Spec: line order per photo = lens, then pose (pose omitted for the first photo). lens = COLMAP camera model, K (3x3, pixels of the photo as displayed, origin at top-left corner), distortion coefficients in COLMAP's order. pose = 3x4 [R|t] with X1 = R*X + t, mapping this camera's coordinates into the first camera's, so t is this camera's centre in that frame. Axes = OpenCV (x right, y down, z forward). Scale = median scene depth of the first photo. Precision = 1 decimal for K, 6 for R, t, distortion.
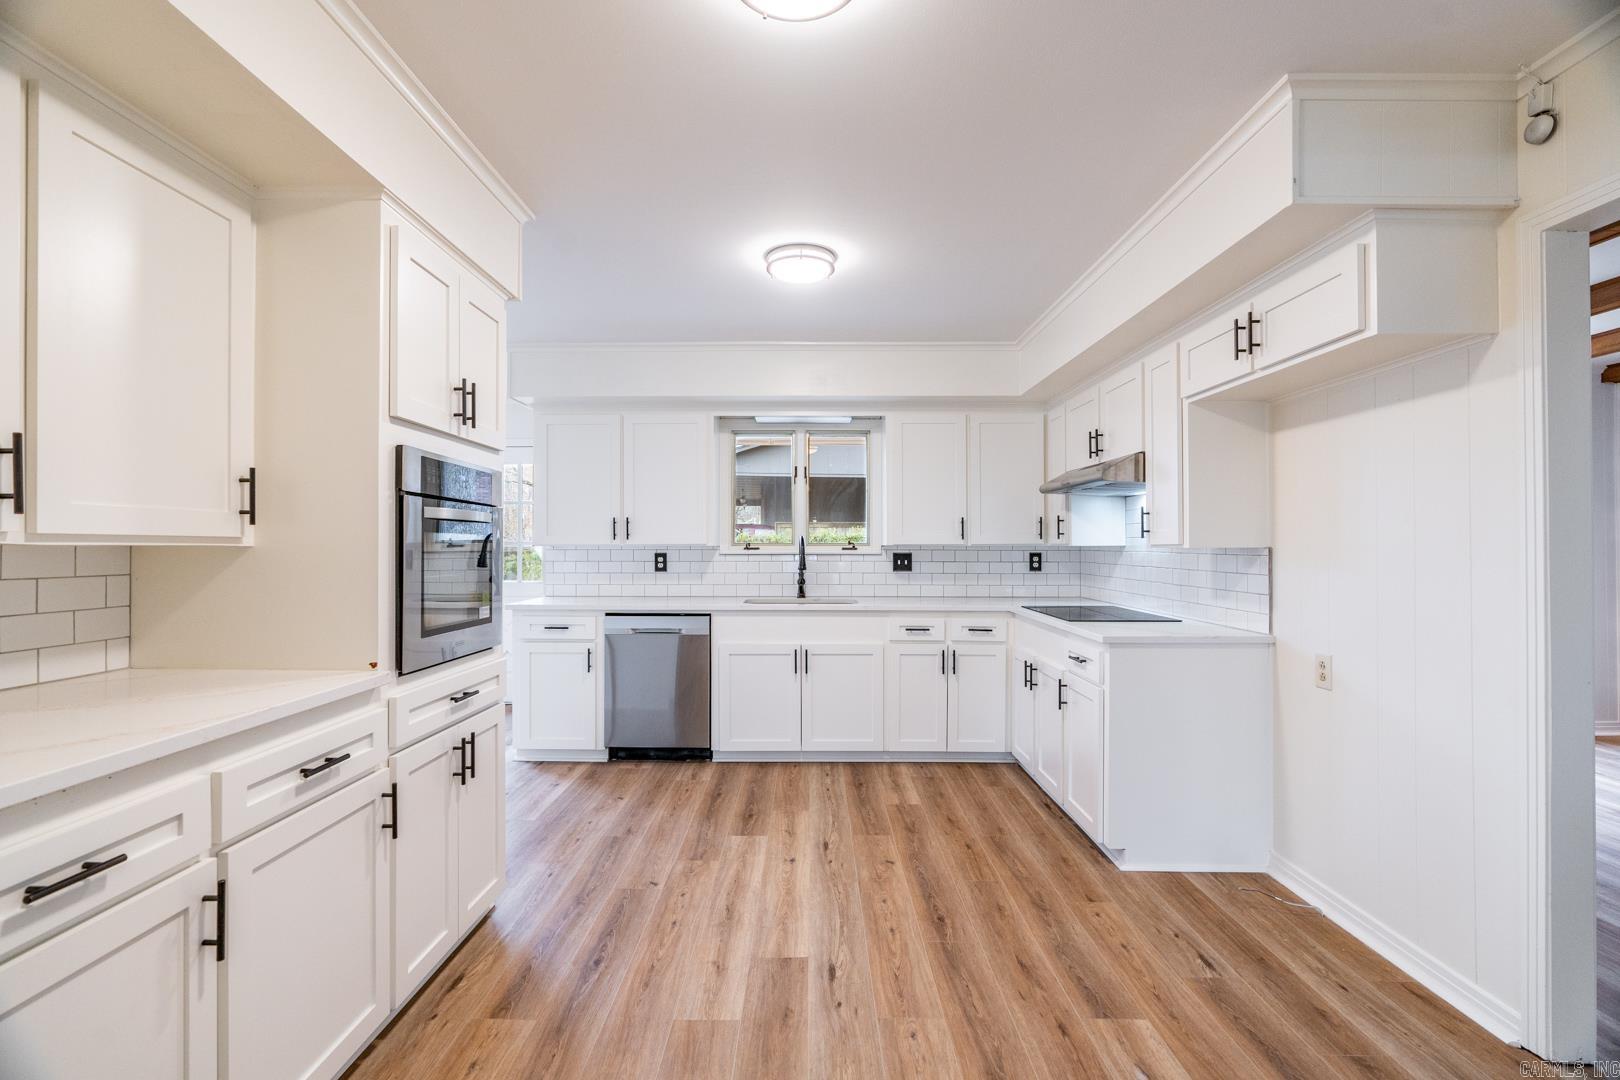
lens RADIAL K [[736.9, 0, 807.9], [0, 736.9, 547.2], [0, 0, 1]] dist [-0.001702, -0.000289]
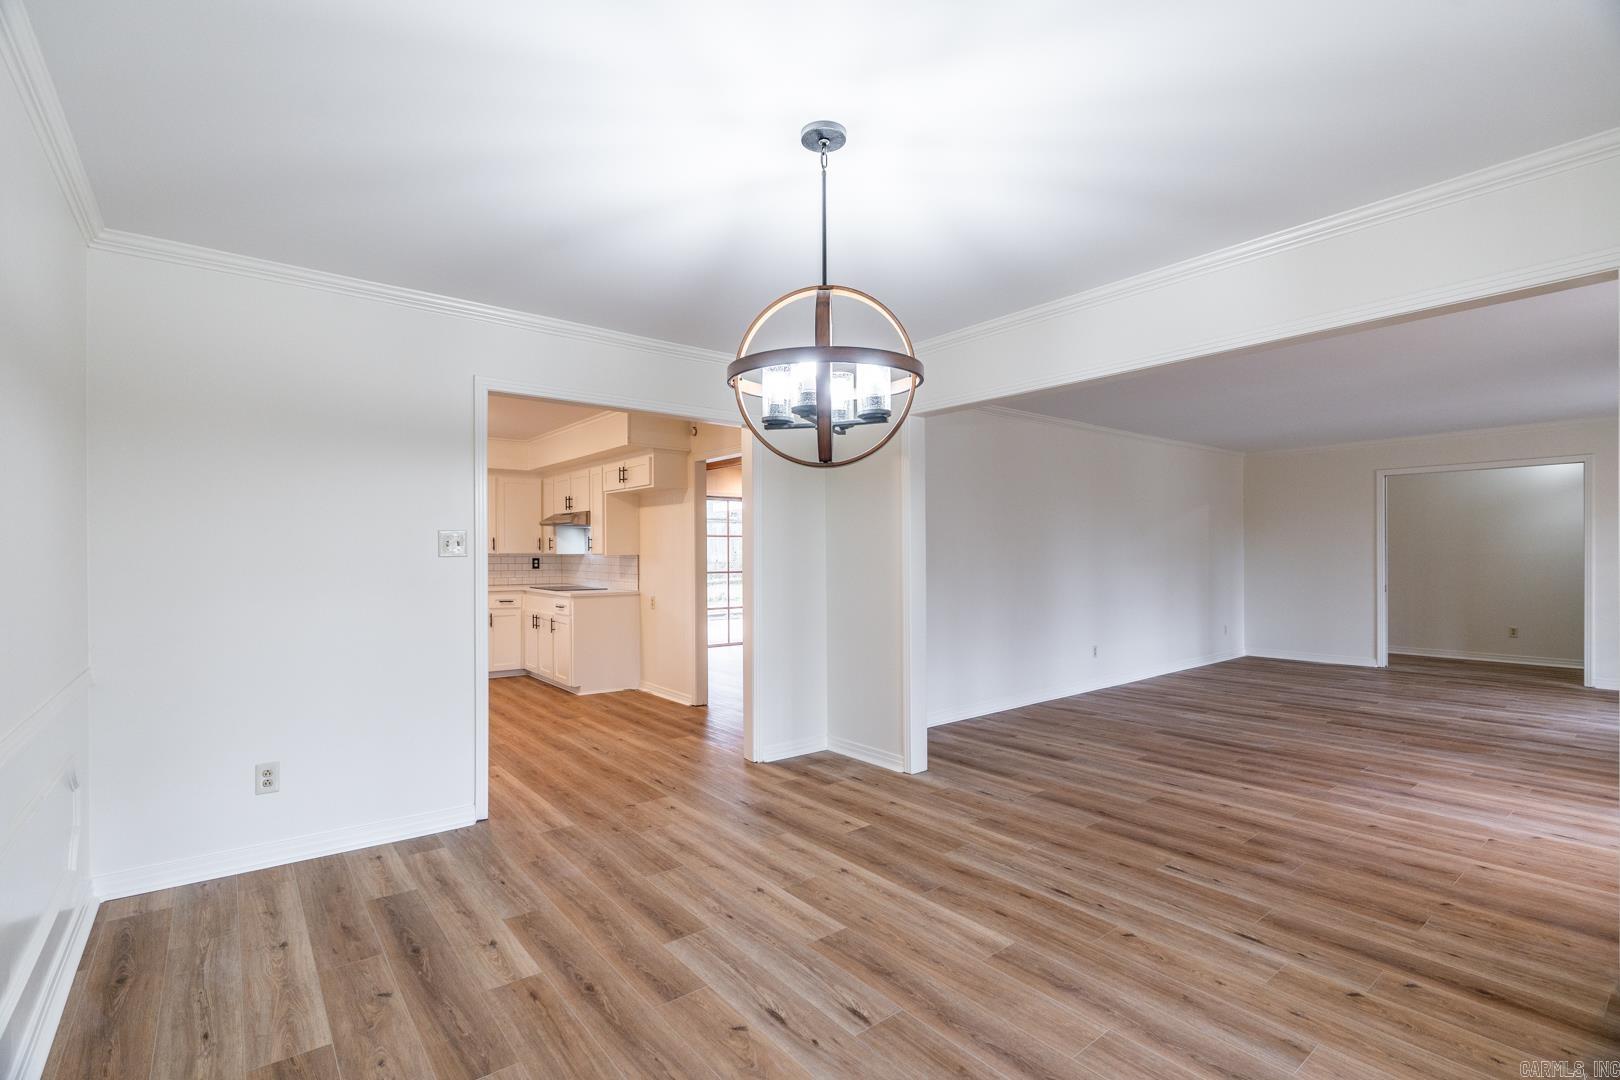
lens RADIAL K [[736.9, 0, 807.9], [0, 736.9, 547.2], [0, 0, 1]] dist [-0.001702, -0.000289]
pose [[0.780545, 0.002844, 0.625093, -0.403049], [0.002746, 0.999964, -0.007978, -0.003561], [-0.625093, 0.007944, 0.780510, -1.103304]]
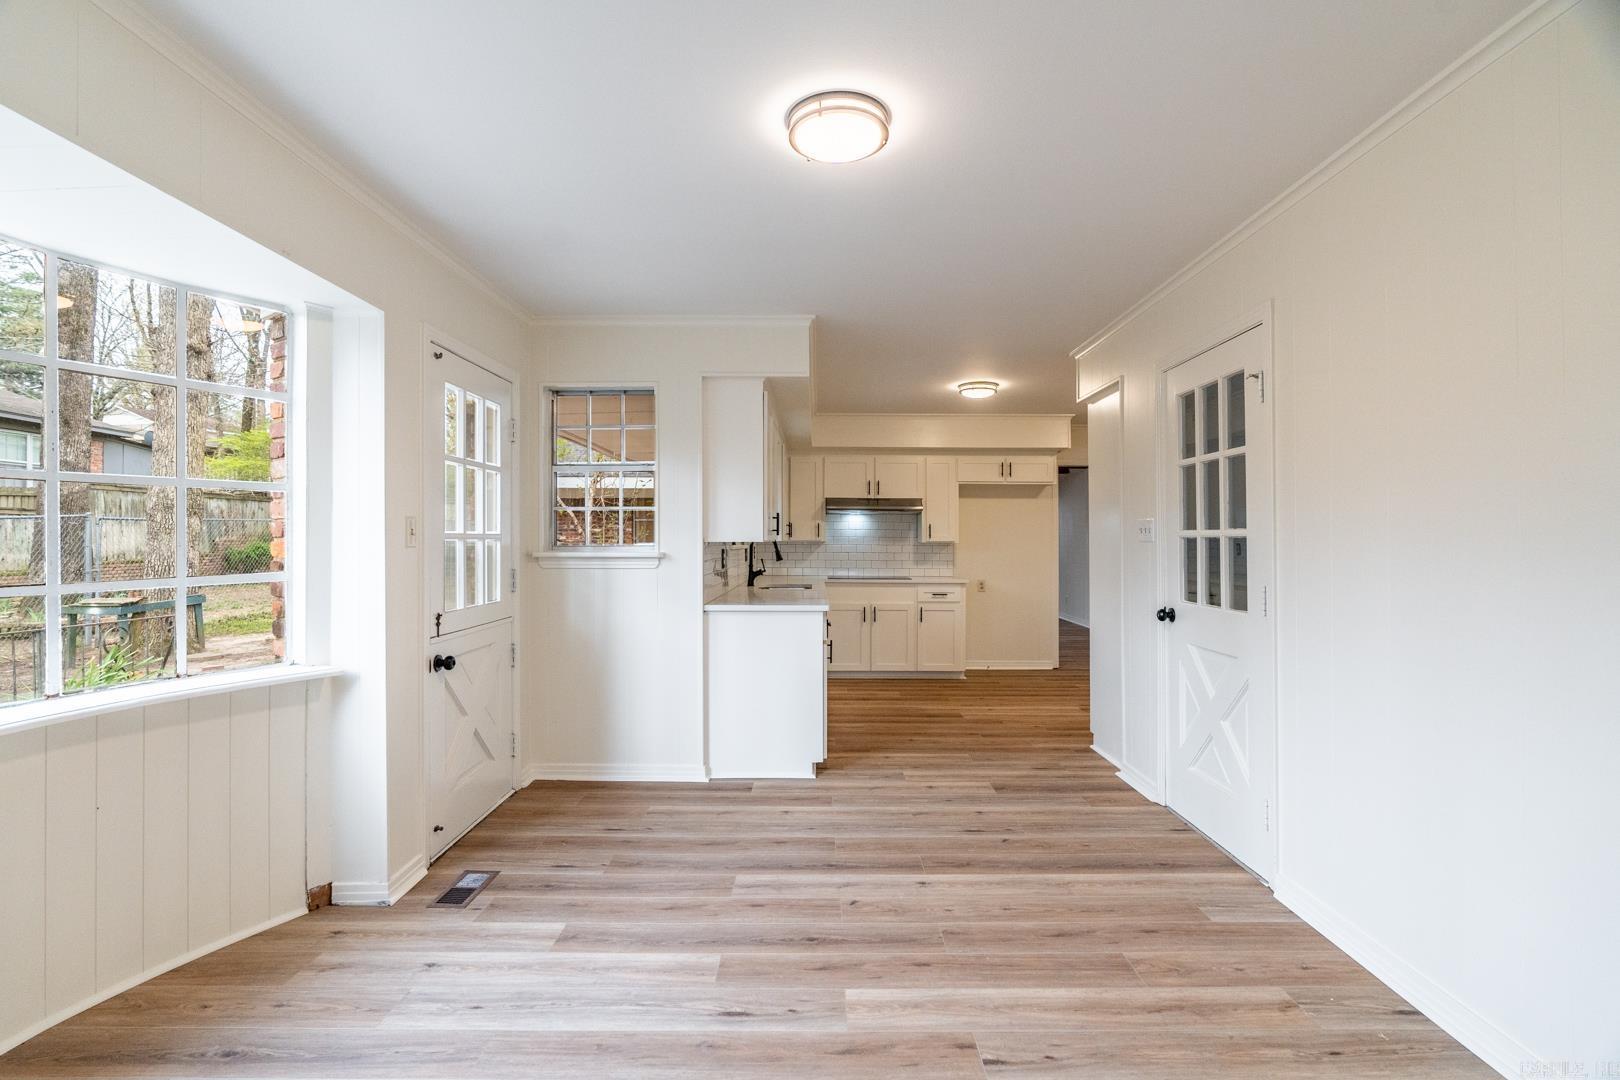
lens RADIAL K [[736.9, 0, 807.9], [0, 736.9, 547.2], [0, 0, 1]] dist [-0.001702, -0.000289]
pose [[0.006633, -0.003432, 0.999972, -1.722141], [0.004881, 0.999982, 0.003400, 0.004013], [-0.999966, 0.004859, 0.006650, 1.305409]]
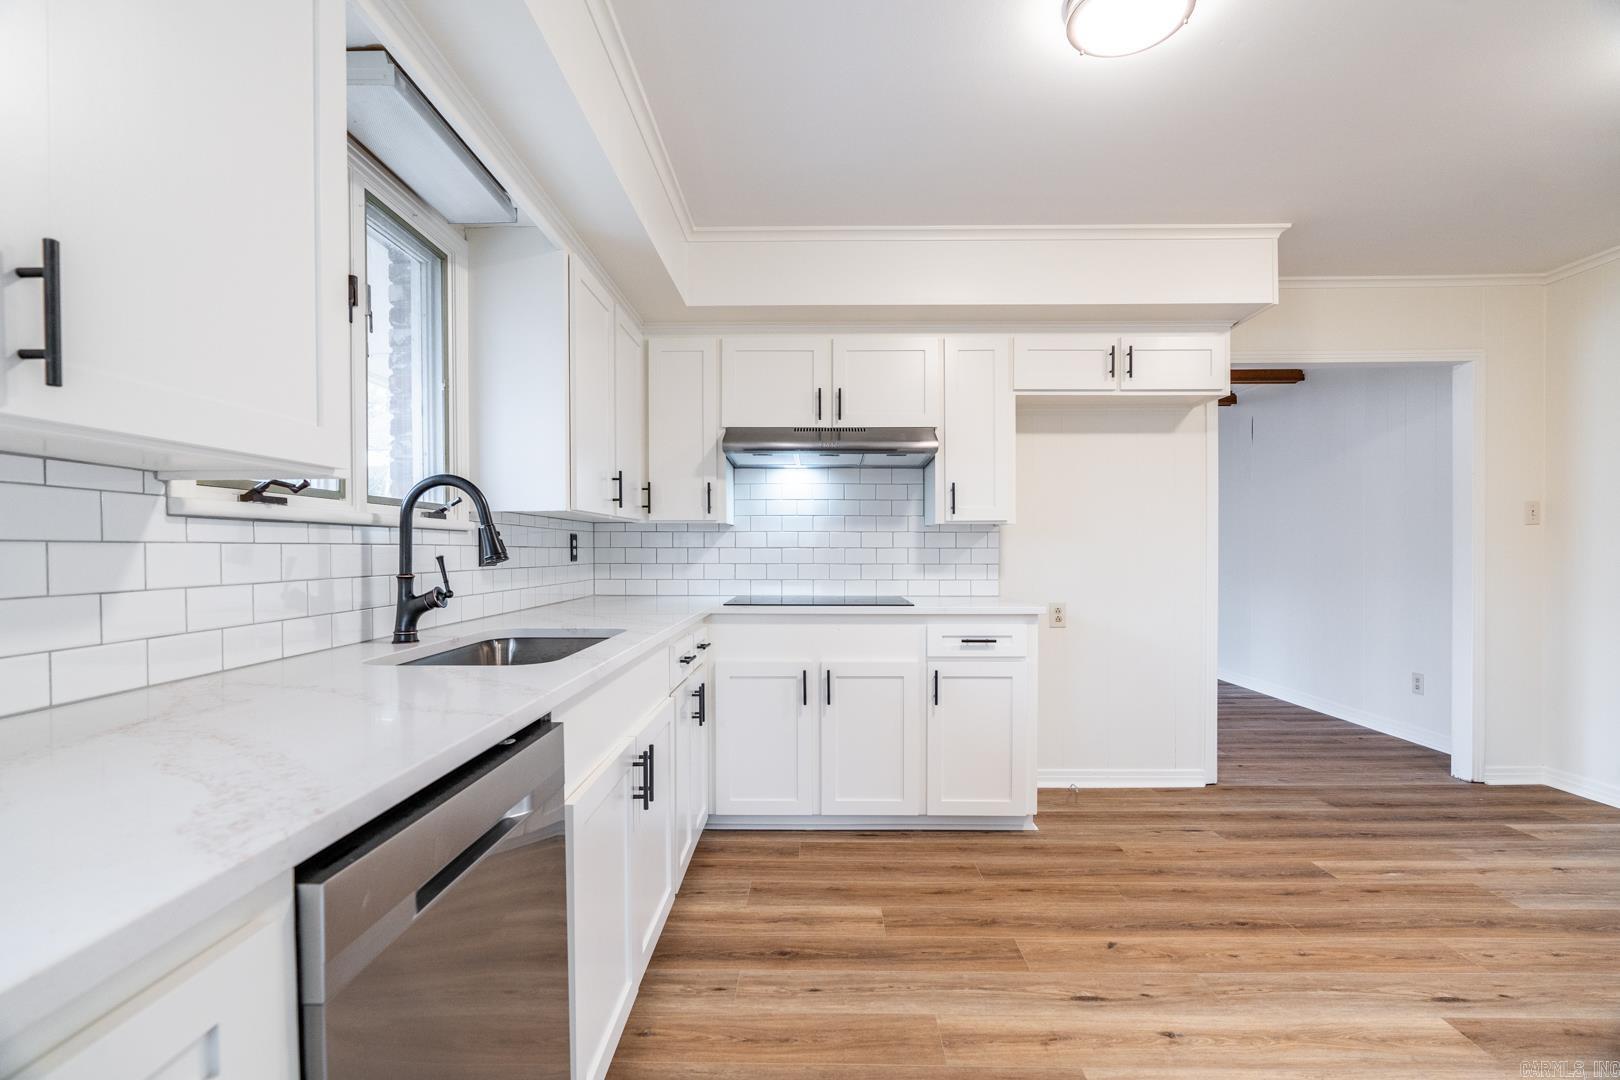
lens RADIAL K [[736.9, 0, 807.9], [0, 736.9, 547.2], [0, 0, 1]] dist [-0.001702, -0.000289]
pose [[0.006402, 0.006087, 0.999961, -0.547473], [0.008400, 0.999946, -0.006141, 0.035706], [-0.999944, 0.008439, 0.006350, 1.150341]]
